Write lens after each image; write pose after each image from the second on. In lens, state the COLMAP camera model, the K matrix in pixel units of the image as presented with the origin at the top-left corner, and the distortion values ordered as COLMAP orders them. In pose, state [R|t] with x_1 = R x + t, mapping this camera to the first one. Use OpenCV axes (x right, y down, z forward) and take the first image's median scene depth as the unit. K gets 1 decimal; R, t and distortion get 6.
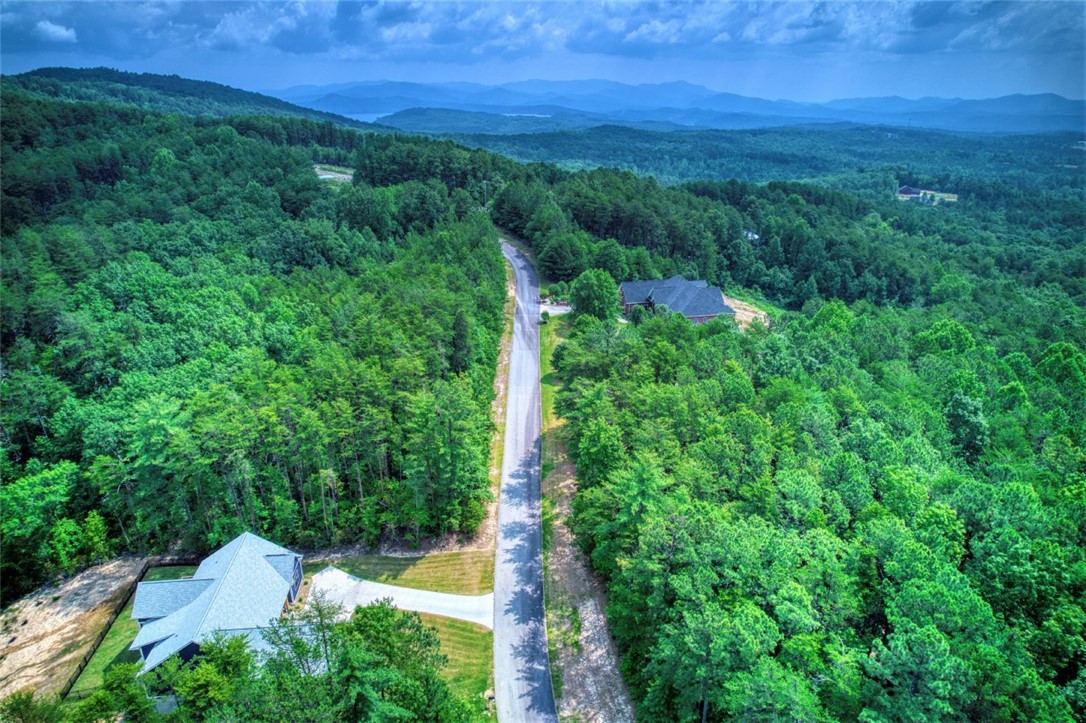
lens RADIAL K [[697.8, 0, 545.5], [0, 697.8, 369.8], [0, 0, 1]] dist [-0.076851, 0.071016]
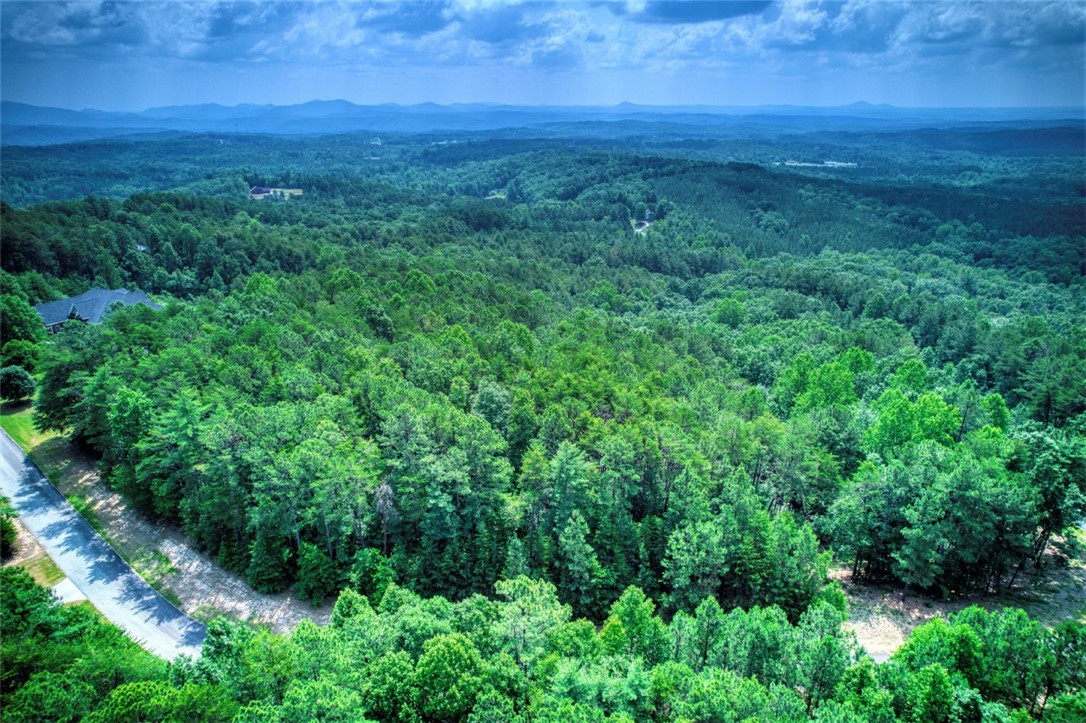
lens RADIAL K [[697.8, 0, 547.2], [0, 697.8, 367.4], [0, 0, 1]] dist [-0.076851, 0.071016]
pose [[0.643333, -0.278521, 0.713126, -0.113796], [0.287234, 0.951243, 0.112398, 0.046608], [-0.709661, 0.132524, 0.691967, -0.131394]]
